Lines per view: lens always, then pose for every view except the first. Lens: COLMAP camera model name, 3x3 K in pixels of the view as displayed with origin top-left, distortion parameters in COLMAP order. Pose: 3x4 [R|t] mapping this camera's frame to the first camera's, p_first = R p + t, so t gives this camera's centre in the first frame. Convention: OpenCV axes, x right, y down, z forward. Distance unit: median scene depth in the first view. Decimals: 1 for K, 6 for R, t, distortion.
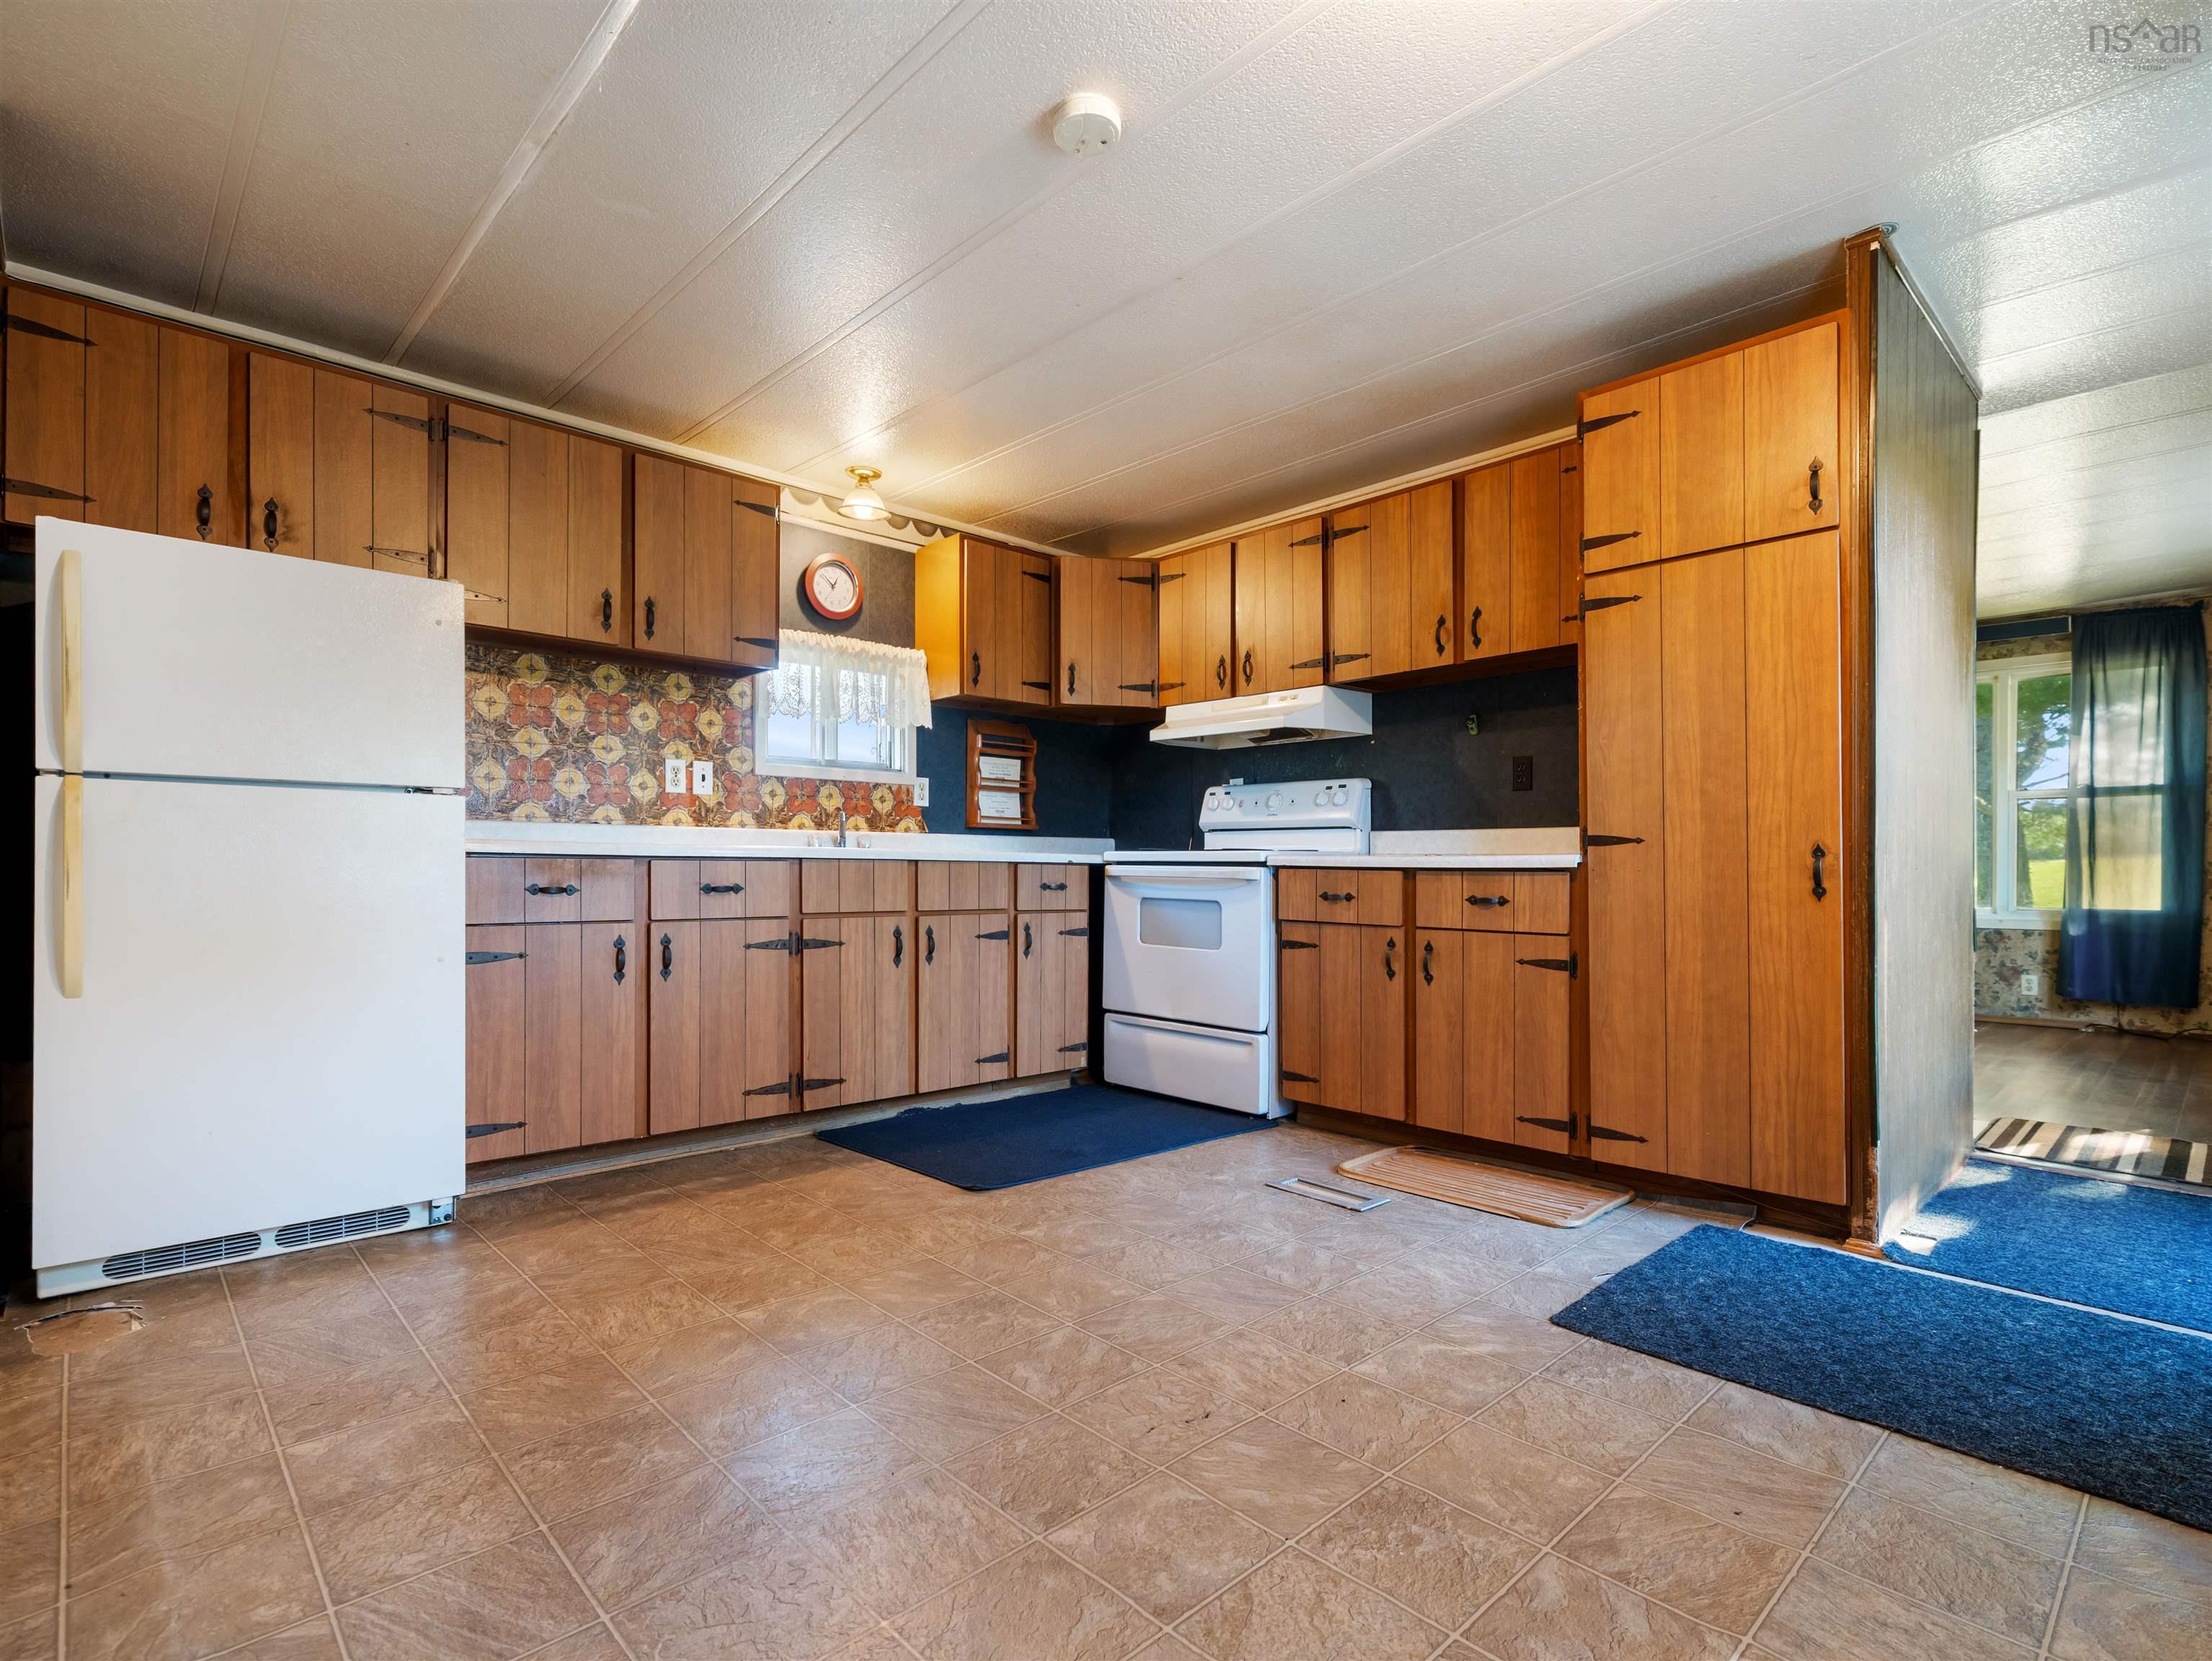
lens RADIAL K [[1071.5, 0, 1114.9], [0, 1071.5, 850.7], [0, 0, 1]] dist [-0.000848, 0.000694]
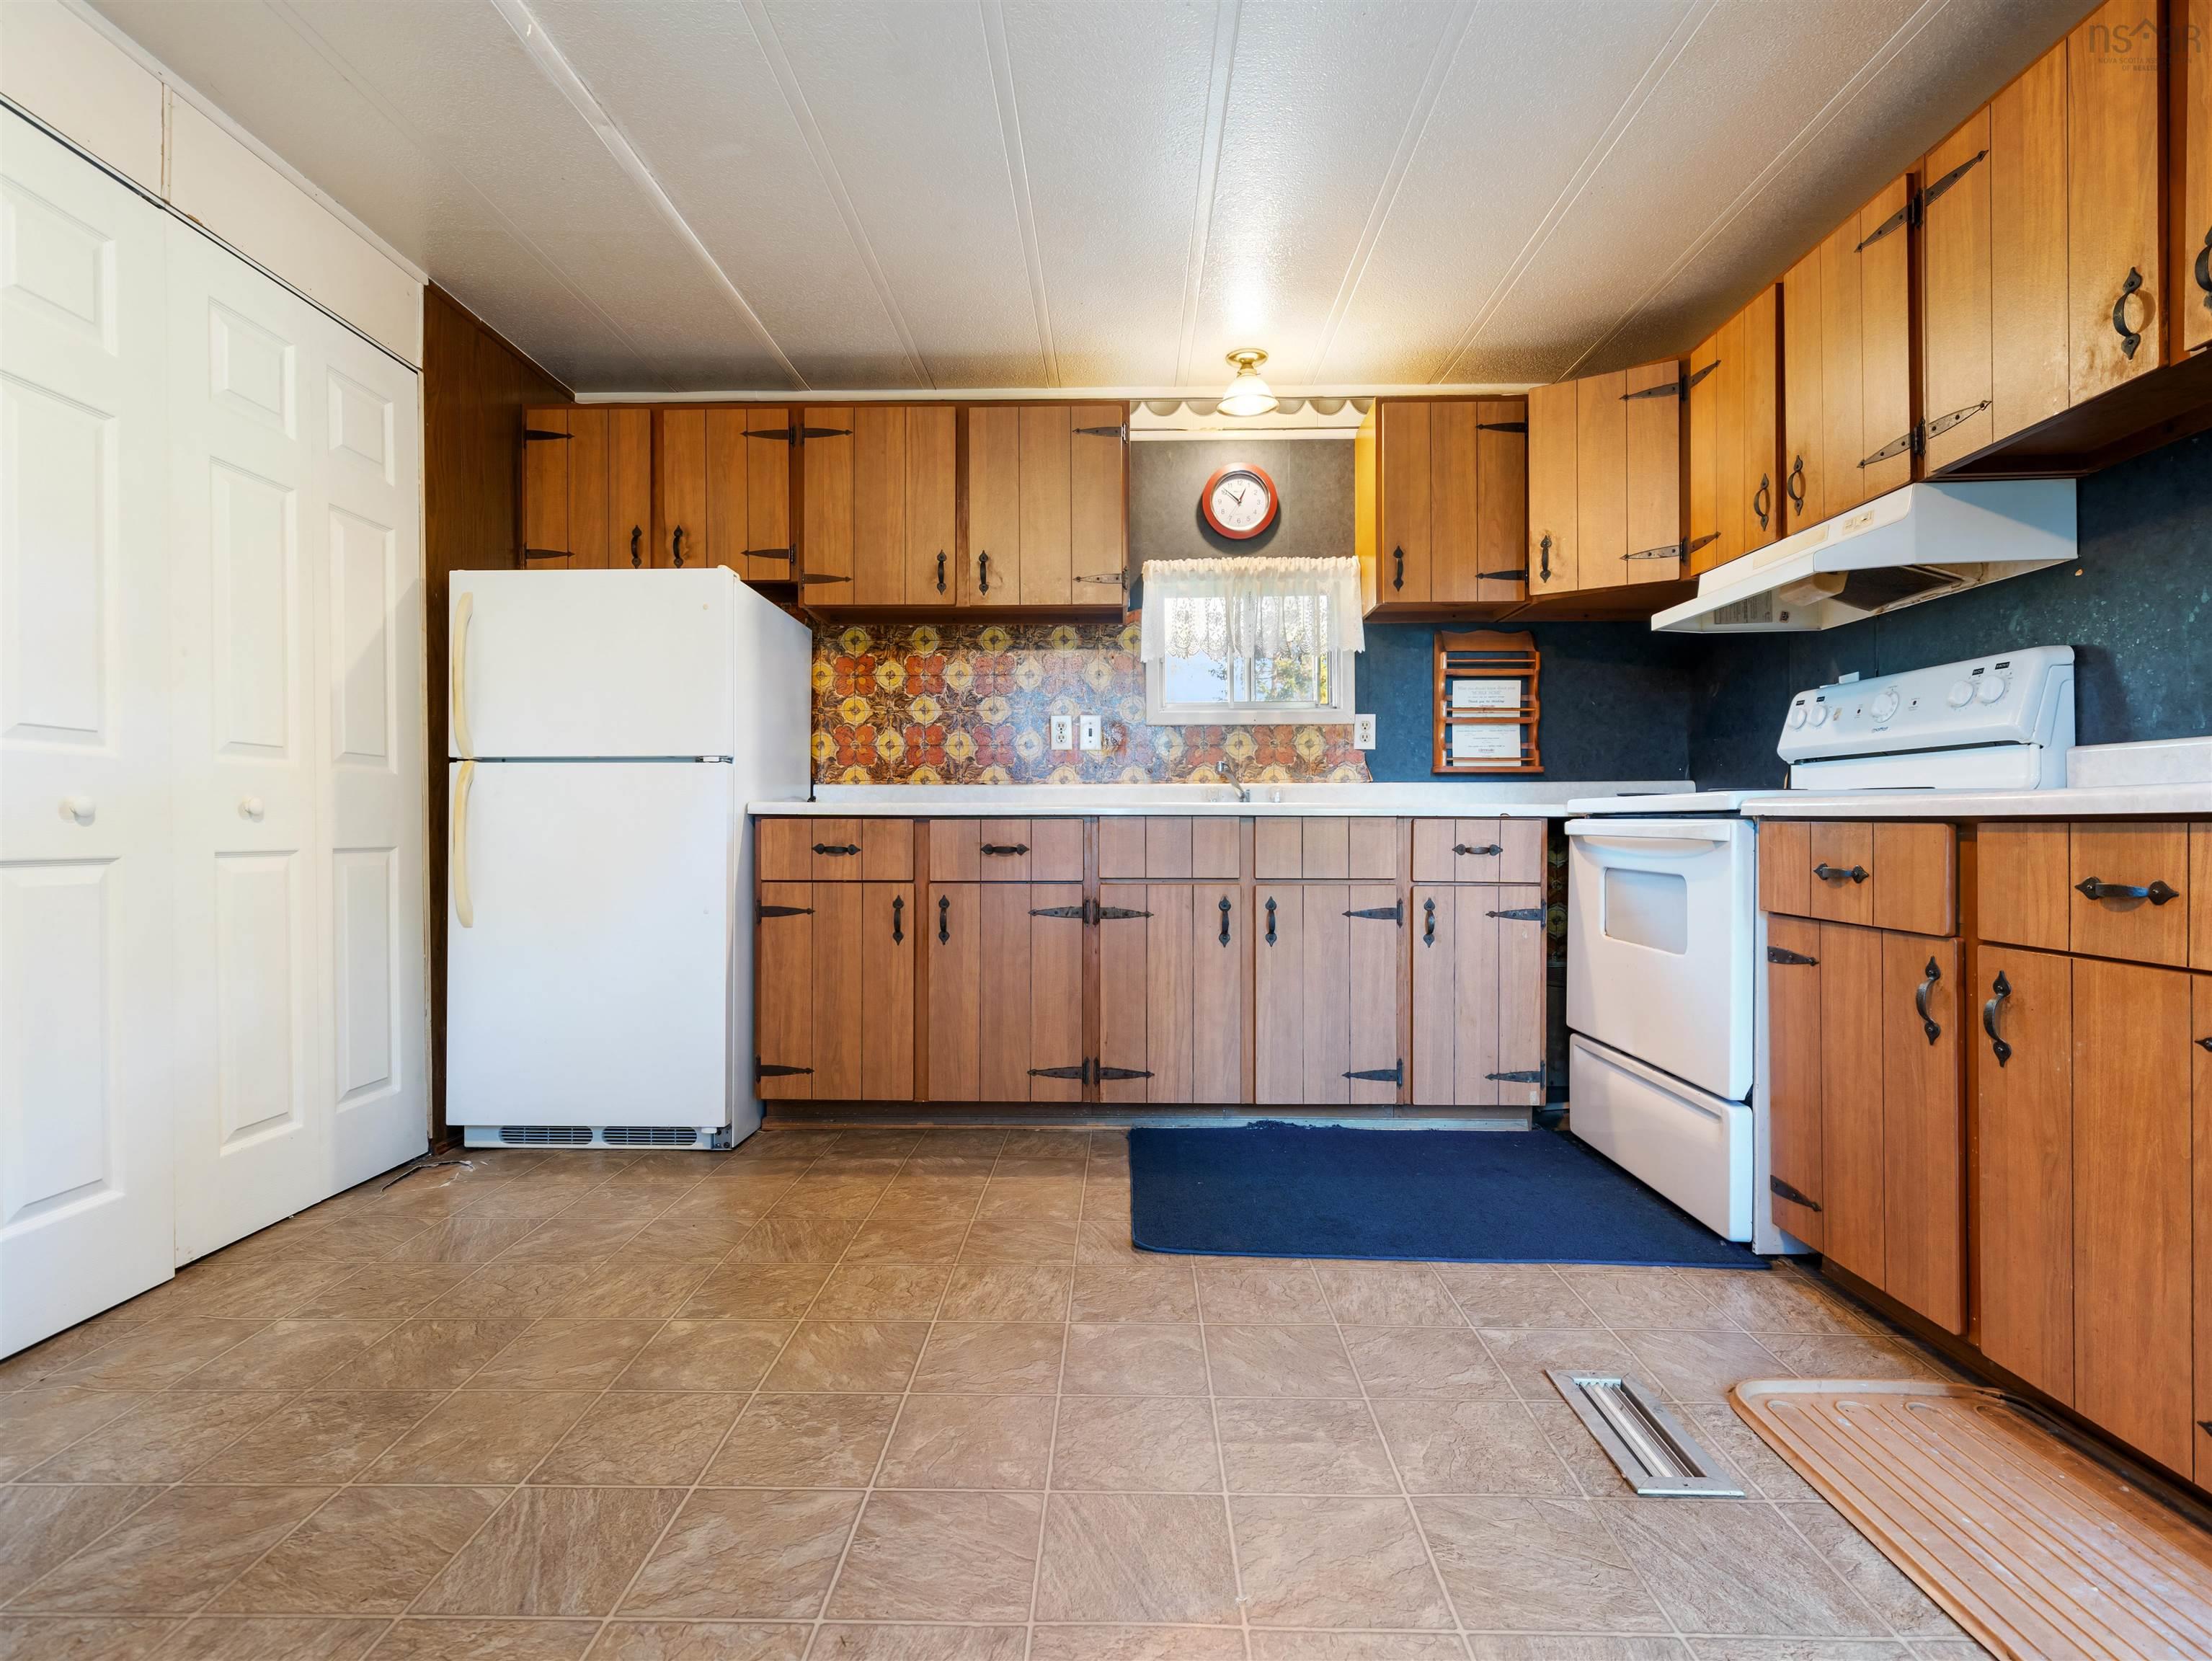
lens RADIAL K [[1071.5, 0, 1102.7], [0, 1071.5, 826.1], [0, 0, 1]] dist [-0.000848, 0.000694]
pose [[0.712187, -0.007493, -0.701949, 0.332322], [0.018205, 0.999804, 0.007798, 0.008960], [0.701753, -0.018333, 0.712184, 0.378284]]
